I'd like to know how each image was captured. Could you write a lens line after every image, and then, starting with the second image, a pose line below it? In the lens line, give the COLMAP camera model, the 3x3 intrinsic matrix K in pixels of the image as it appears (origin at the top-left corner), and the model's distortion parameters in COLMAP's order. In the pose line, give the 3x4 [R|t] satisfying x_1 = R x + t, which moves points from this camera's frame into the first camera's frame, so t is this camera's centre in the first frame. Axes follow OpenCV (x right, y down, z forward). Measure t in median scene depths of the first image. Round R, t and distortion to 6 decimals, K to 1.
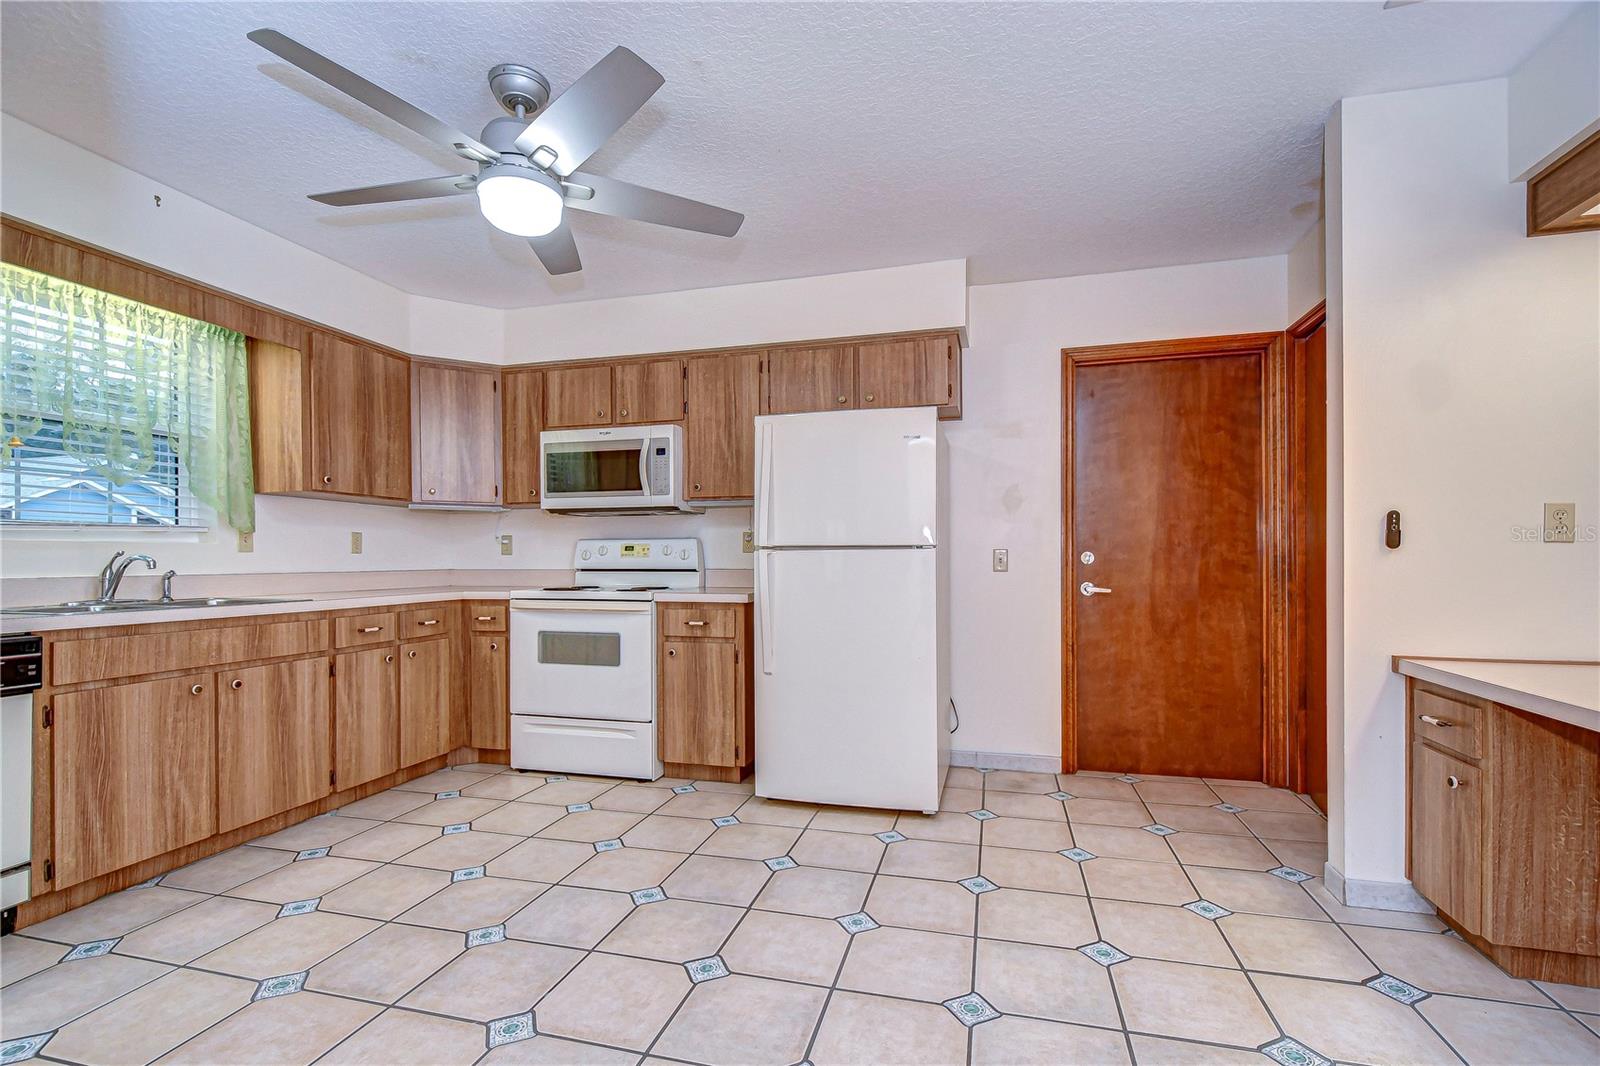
lens RADIAL K [[758.1, 0, 790.6], [0, 758.1, 562.7], [0, 0, 1]] dist [0.004199, -0.007360]
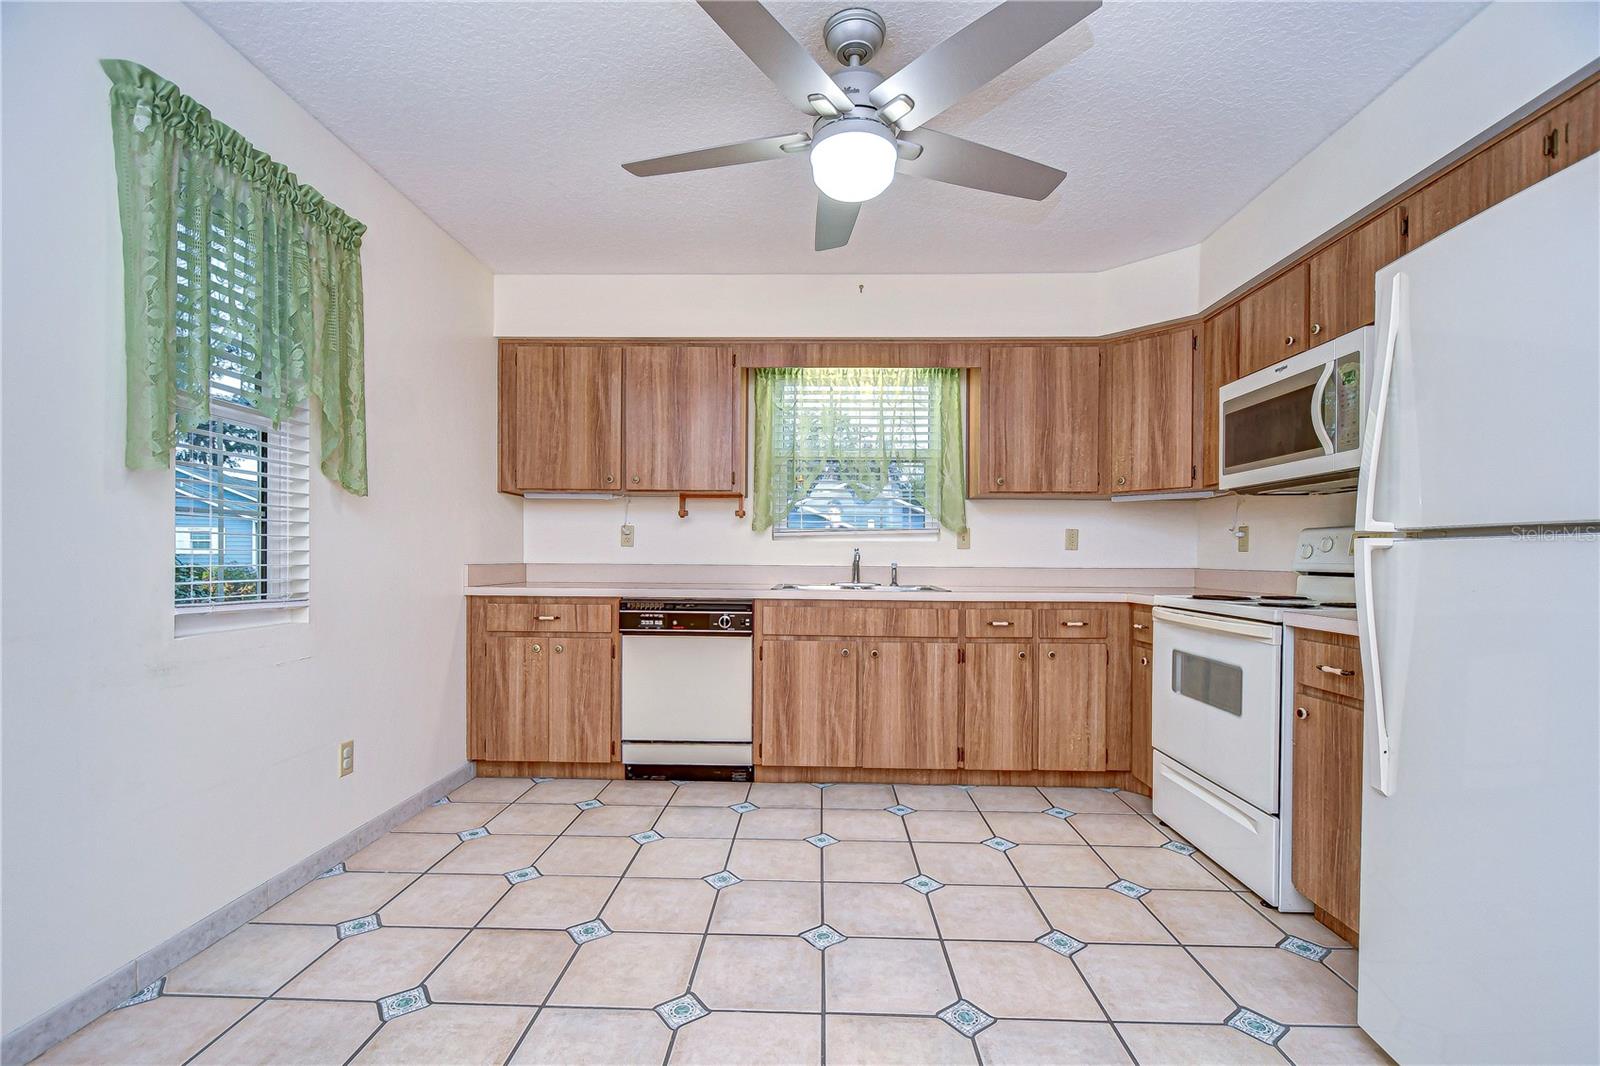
lens RADIAL K [[707.4, 0, 811.0], [0, 707.4, 563.9], [0, 0, 1]] dist [0.003388, -0.006736]
pose [[0.213255, 0.014080, -0.976895, 0.297614], [-0.012573, 0.999853, 0.011666, -0.000460], [0.976916, 0.009794, 0.213401, 0.492139]]
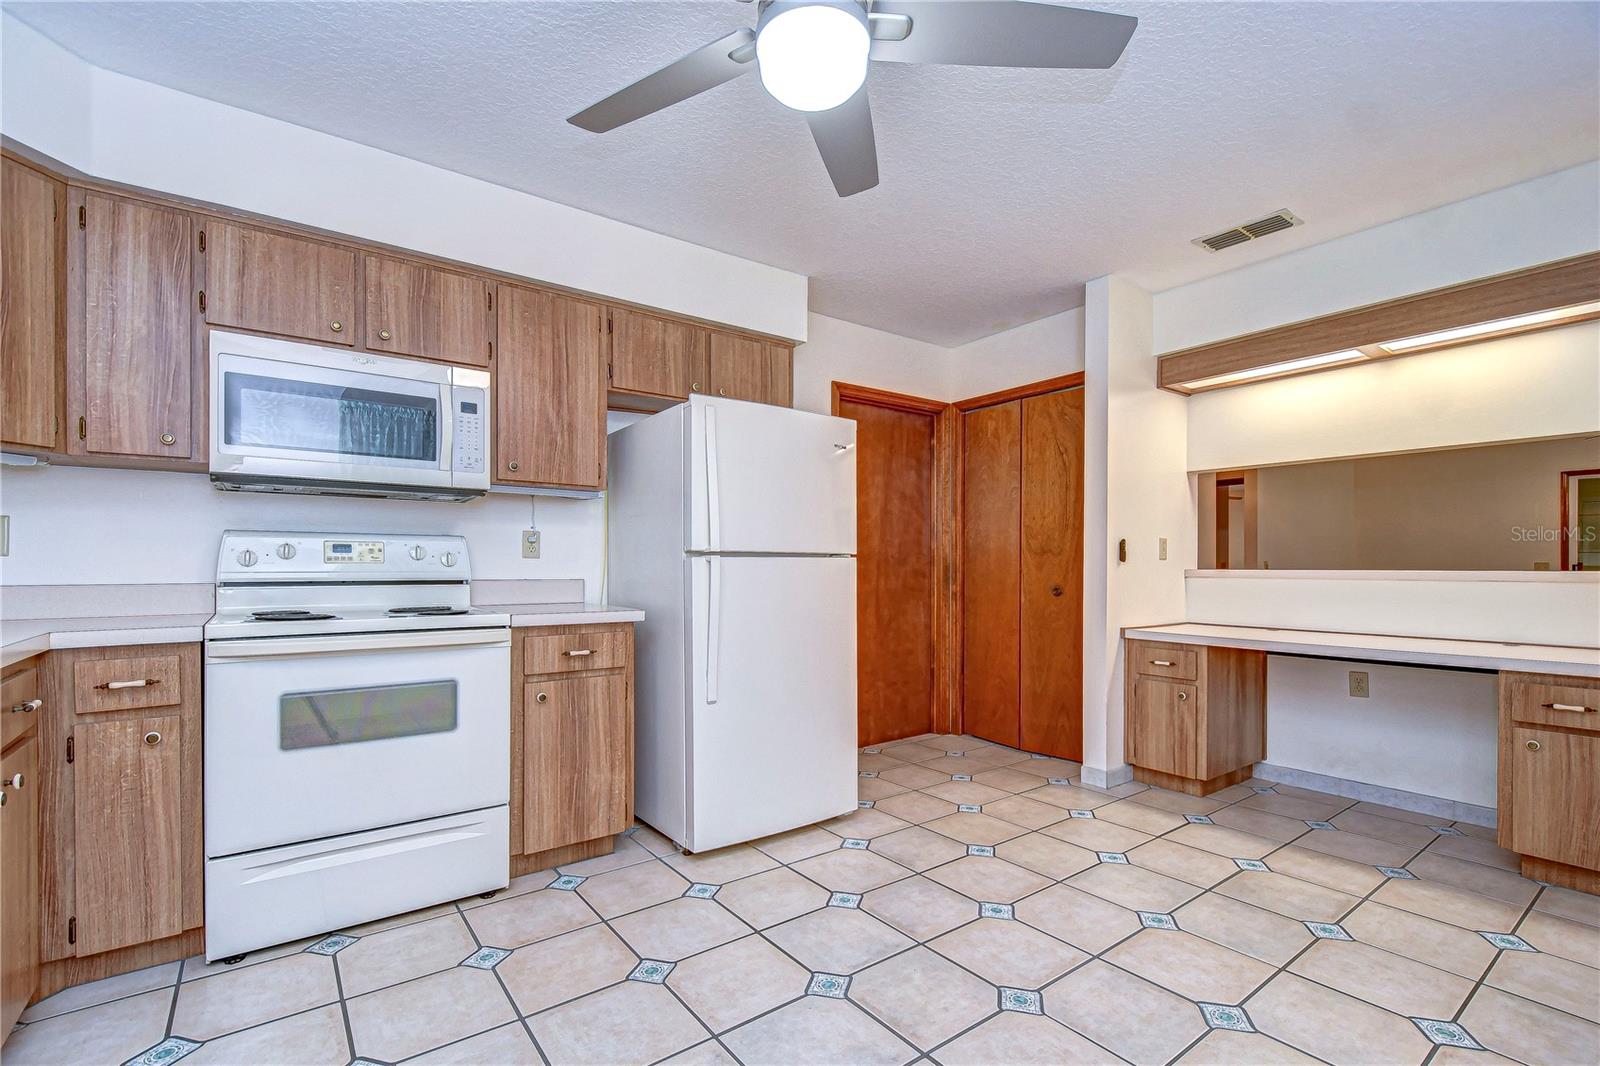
lens RADIAL K [[741.0, 0, 865.2], [0, 741.0, 568.9], [0, 0, 1]] dist [0.003508, -0.007152]
pose [[0.577205, 0.002016, 0.816597, -0.538770], [0.000431, 0.999996, -0.002774, 0.000186], [-0.816599, 0.001953, 0.577202, 0.343471]]
